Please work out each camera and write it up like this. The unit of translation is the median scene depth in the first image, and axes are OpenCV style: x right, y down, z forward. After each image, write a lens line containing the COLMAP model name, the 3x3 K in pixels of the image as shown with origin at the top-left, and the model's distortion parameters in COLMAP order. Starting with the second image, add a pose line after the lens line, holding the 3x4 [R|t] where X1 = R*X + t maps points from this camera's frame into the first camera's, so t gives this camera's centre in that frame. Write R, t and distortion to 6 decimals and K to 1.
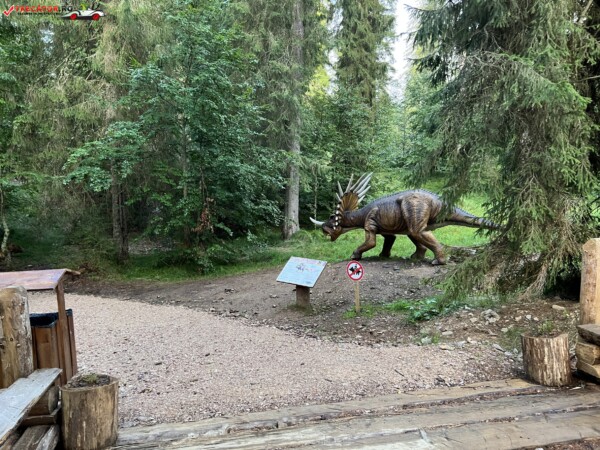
lens RADIAL K [[451.7, 0, 300.0], [0, 451.7, 225.0], [0, 0, 1]] dist [0.064658, -0.070631]
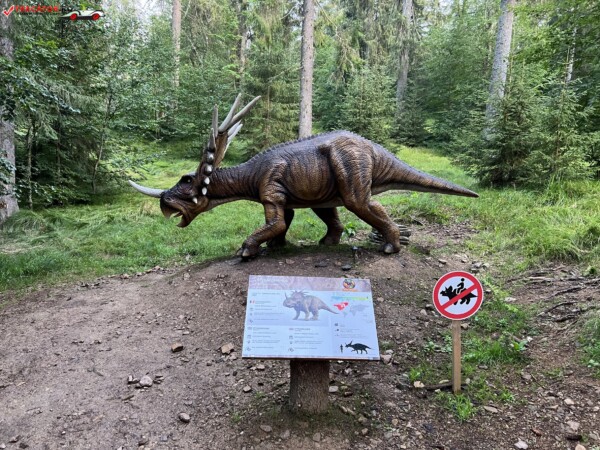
lens RADIAL K [[451.7, 0, 300.0], [0, 451.7, 225.0], [0, 0, 1]] dist [0.064658, -0.070631]
pose [[0.773684, -0.063722, 0.630359, -0.178579], [0.030392, 0.997517, 0.063536, 0.005649], [-0.632842, -0.029999, 0.773699, 0.569876]]
